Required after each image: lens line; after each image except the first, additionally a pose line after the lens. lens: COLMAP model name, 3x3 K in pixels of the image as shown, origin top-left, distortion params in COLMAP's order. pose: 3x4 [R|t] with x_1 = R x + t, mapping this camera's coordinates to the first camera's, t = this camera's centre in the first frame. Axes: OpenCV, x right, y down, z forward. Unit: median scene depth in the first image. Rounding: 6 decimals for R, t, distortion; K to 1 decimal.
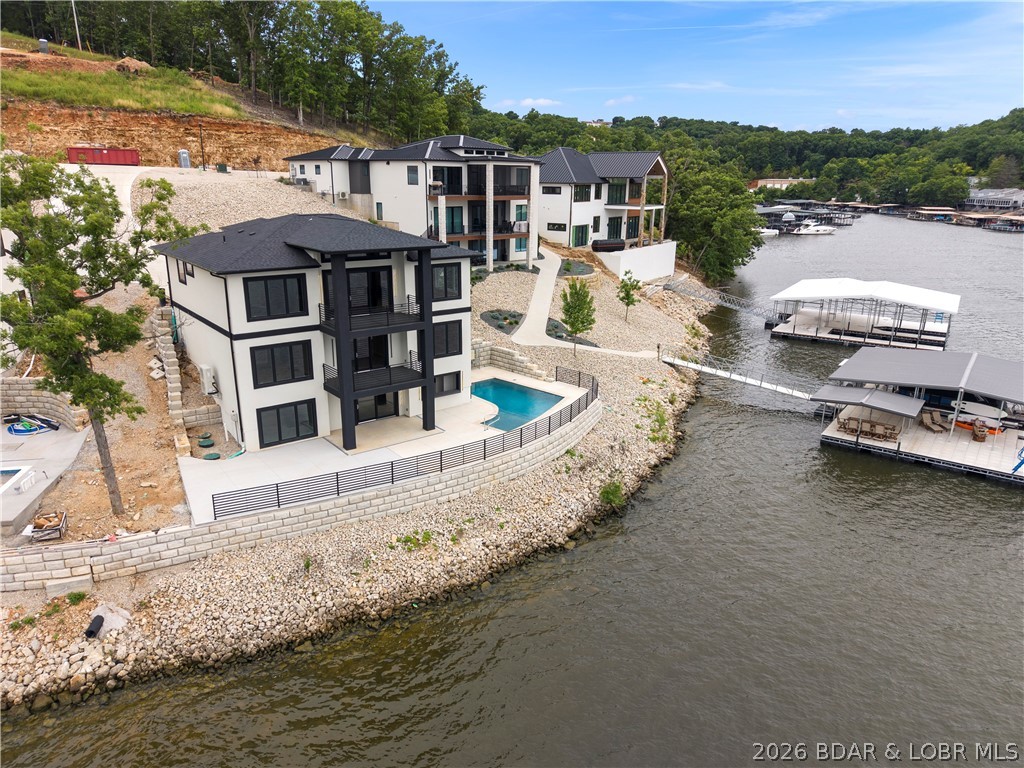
lens RADIAL K [[686.7, 0, 517.2], [0, 686.7, 389.1], [0, 0, 1]] dist [0.013091, -0.014723]
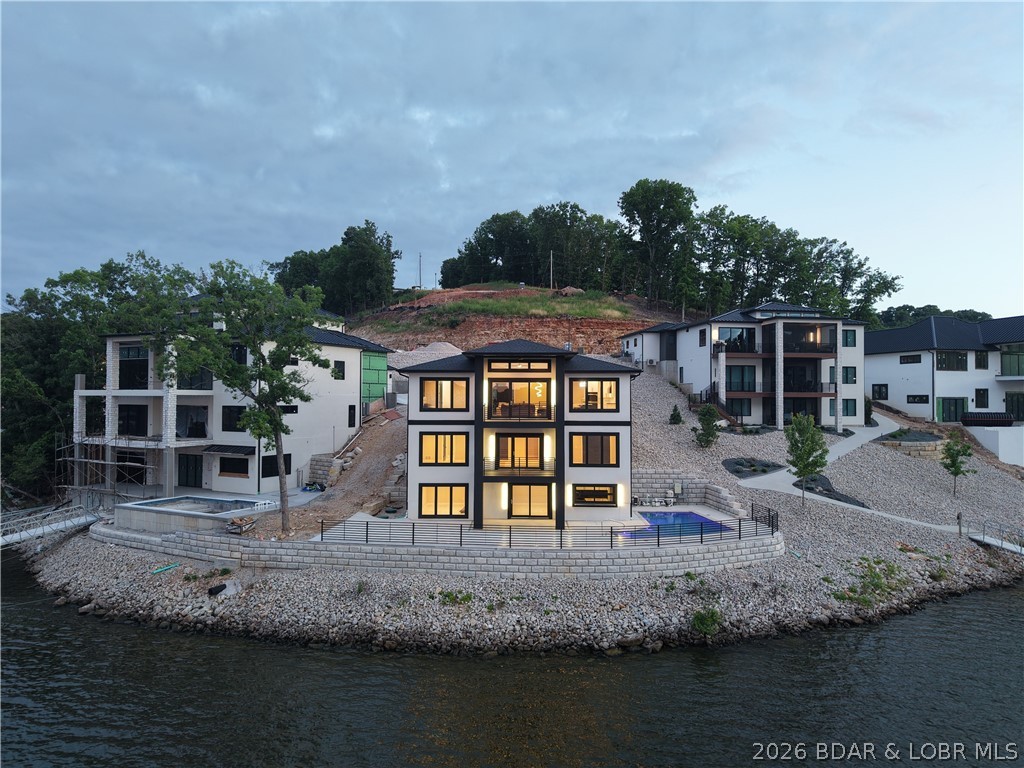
lens RADIAL K [[681.6, 0, 511.3], [0, 681.6, 377.8], [0, 0, 1]] dist [0.030370, -0.036069]
pose [[0.773298, -0.030896, -0.633289, 0.422468], [-0.179441, 0.947313, -0.265329, 0.114766], [0.608121, 0.318817, 0.727011, 0.123593]]
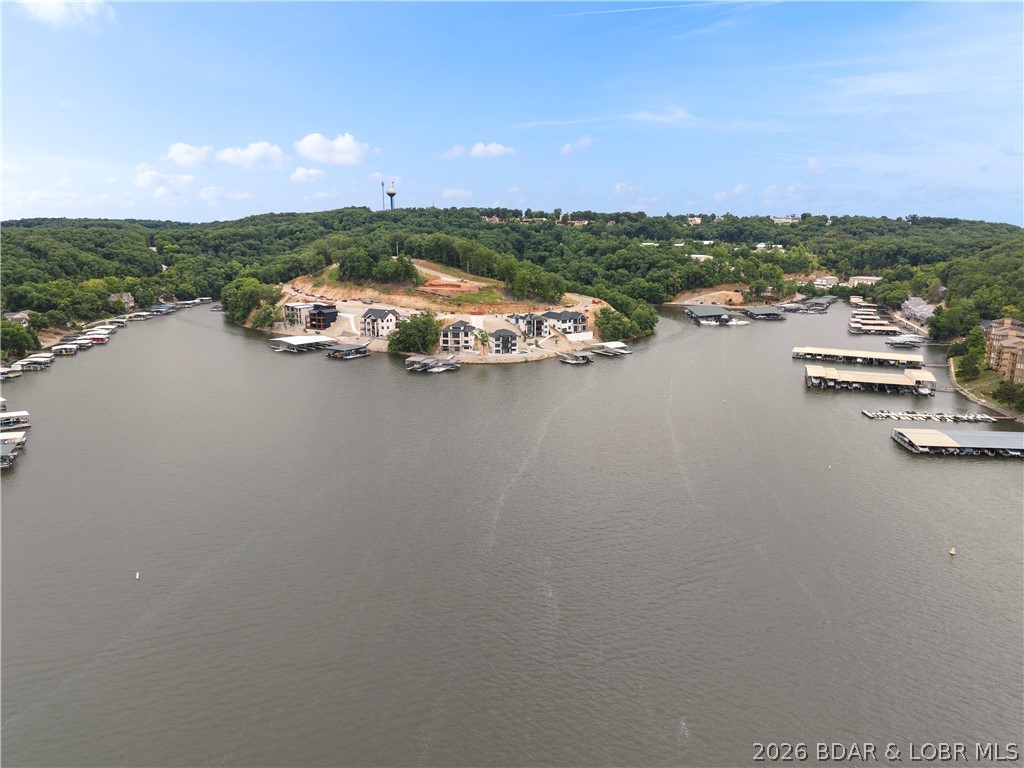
lens RADIAL K [[686.7, 0, 514.5], [0, 686.7, 381.7], [0, 0, 1]] dist [0.013091, -0.014723]
pose [[0.925852, 0.062519, -0.372679, 3.222809], [-0.095759, 0.992845, -0.071340, 1.033557], [0.365552, 0.101738, 0.925214, -7.180758]]
